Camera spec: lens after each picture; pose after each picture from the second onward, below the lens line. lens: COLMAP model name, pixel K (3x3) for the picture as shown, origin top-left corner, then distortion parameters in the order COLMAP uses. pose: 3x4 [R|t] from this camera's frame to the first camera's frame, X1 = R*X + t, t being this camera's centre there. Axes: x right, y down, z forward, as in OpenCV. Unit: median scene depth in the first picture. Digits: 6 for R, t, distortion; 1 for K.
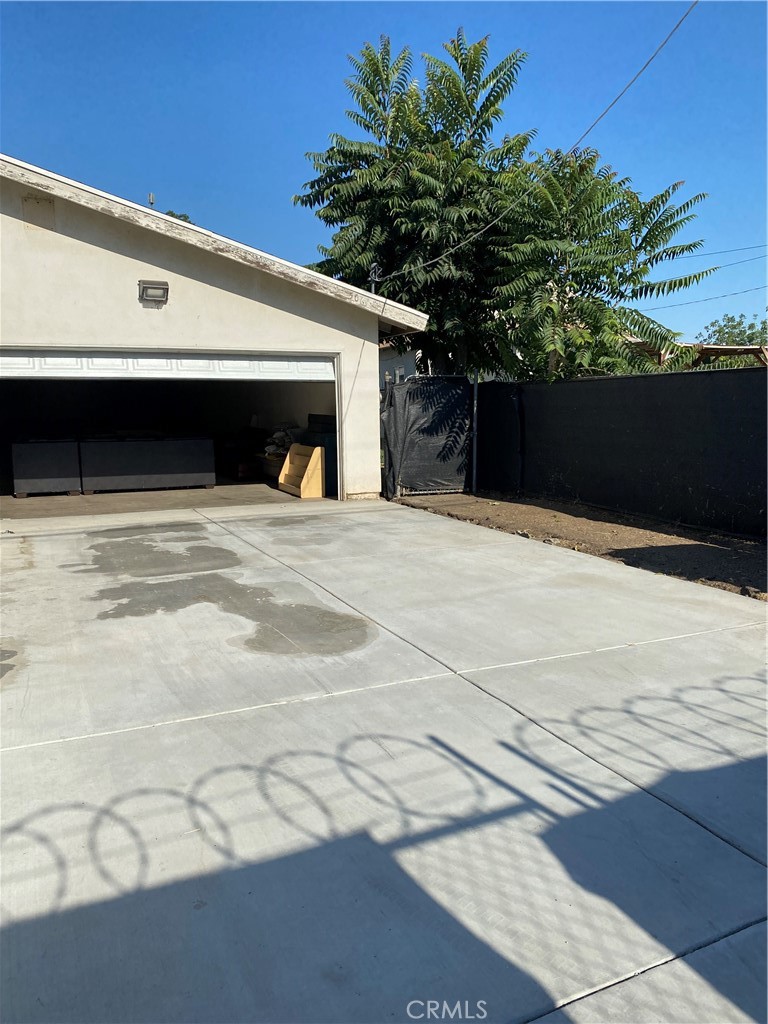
lens RADIAL K [[787.6, 0, 384.0], [0, 787.6, 512.0], [0, 0, 1]] dist [0.078020, -0.134578]
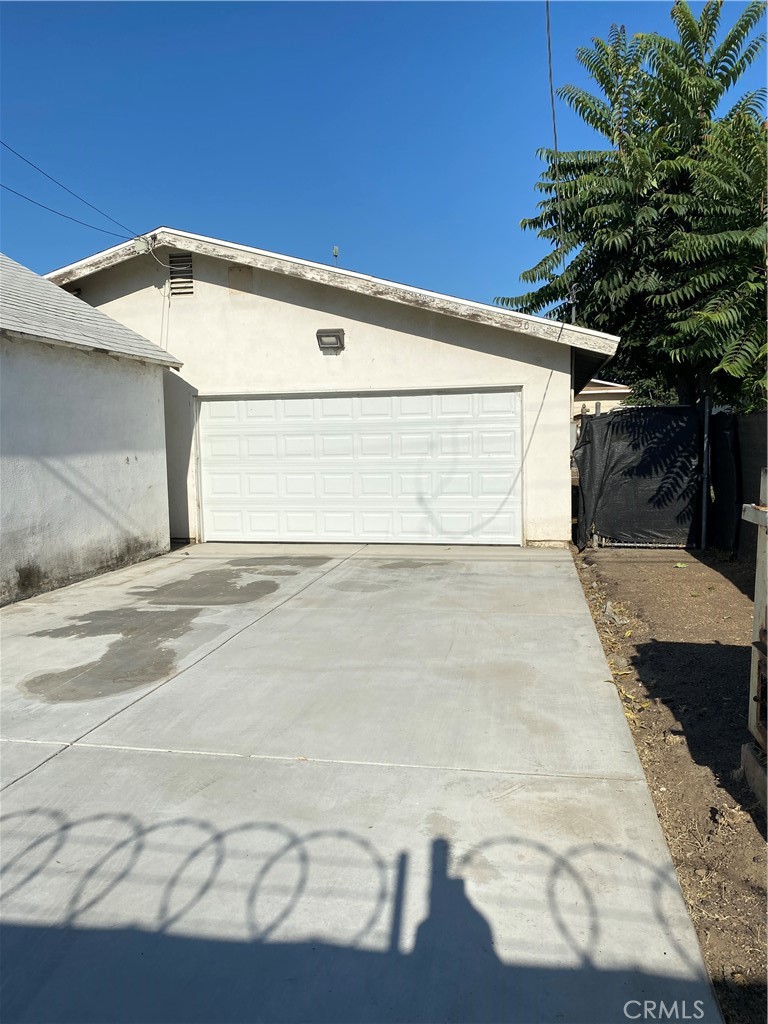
lens RADIAL K [[799.3, 0, 384.0], [0, 799.3, 512.0], [0, 0, 1]] dist [0.088572, -0.123685]
pose [[0.806261, 0.051809, -0.589287, 0.712243], [-0.070723, 0.997455, -0.009069, -0.069150], [0.587317, 0.048988, 0.807873, 0.311997]]
